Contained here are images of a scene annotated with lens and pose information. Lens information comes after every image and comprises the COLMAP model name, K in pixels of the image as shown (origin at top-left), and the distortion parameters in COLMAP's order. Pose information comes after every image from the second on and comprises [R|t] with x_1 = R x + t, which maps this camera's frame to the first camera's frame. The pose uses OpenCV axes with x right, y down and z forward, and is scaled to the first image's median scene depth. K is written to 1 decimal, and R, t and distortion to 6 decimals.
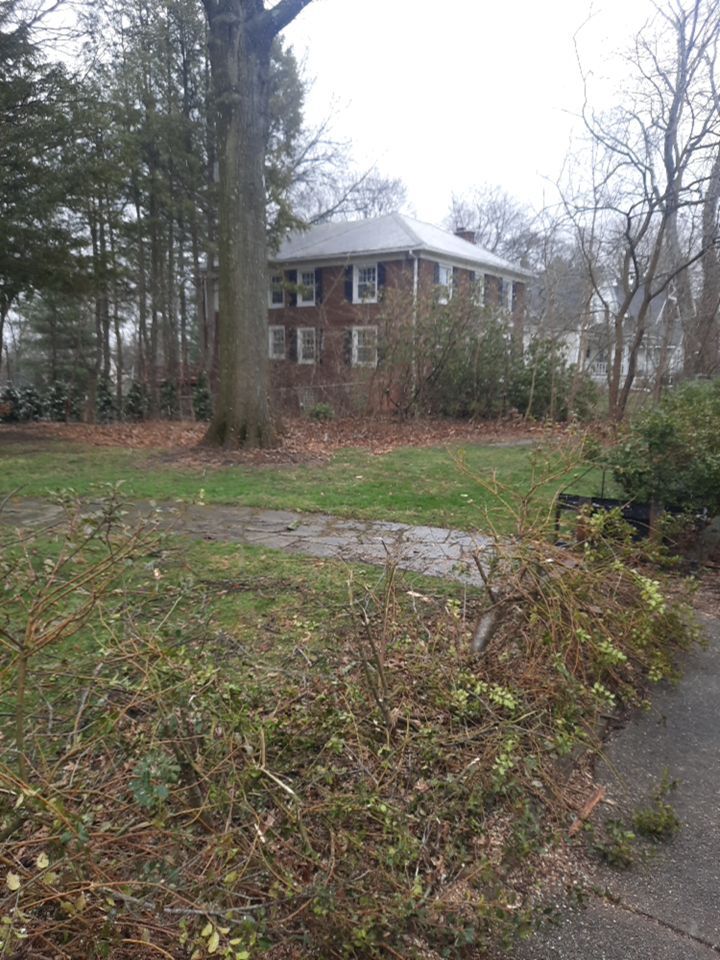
lens RADIAL K [[700.3, 0, 360.0], [0, 700.3, 480.0], [0, 0, 1]] dist [0.000567, 0.000686]
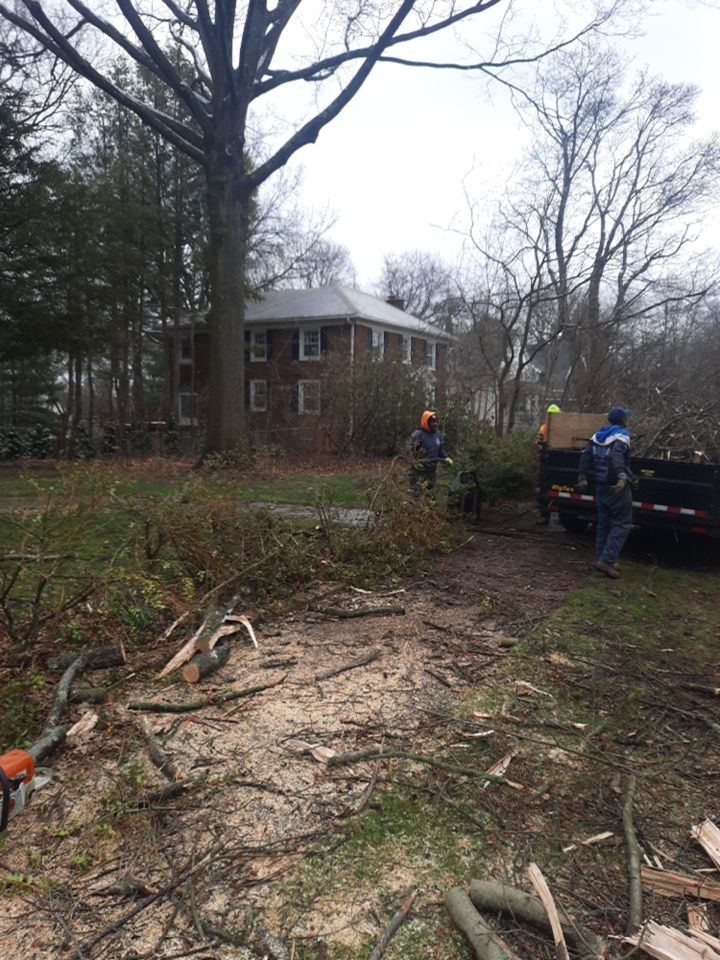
lens RADIAL K [[702.2, 0, 360.0], [0, 702.2, 480.0], [0, 0, 1]] dist [0.047025, -0.051383]
pose [[0.996526, 0.000893, 0.083280, -0.006681], [0.004717, 0.997733, -0.067137, 0.026369], [-0.083151, 0.067297, 0.994262, -0.163796]]
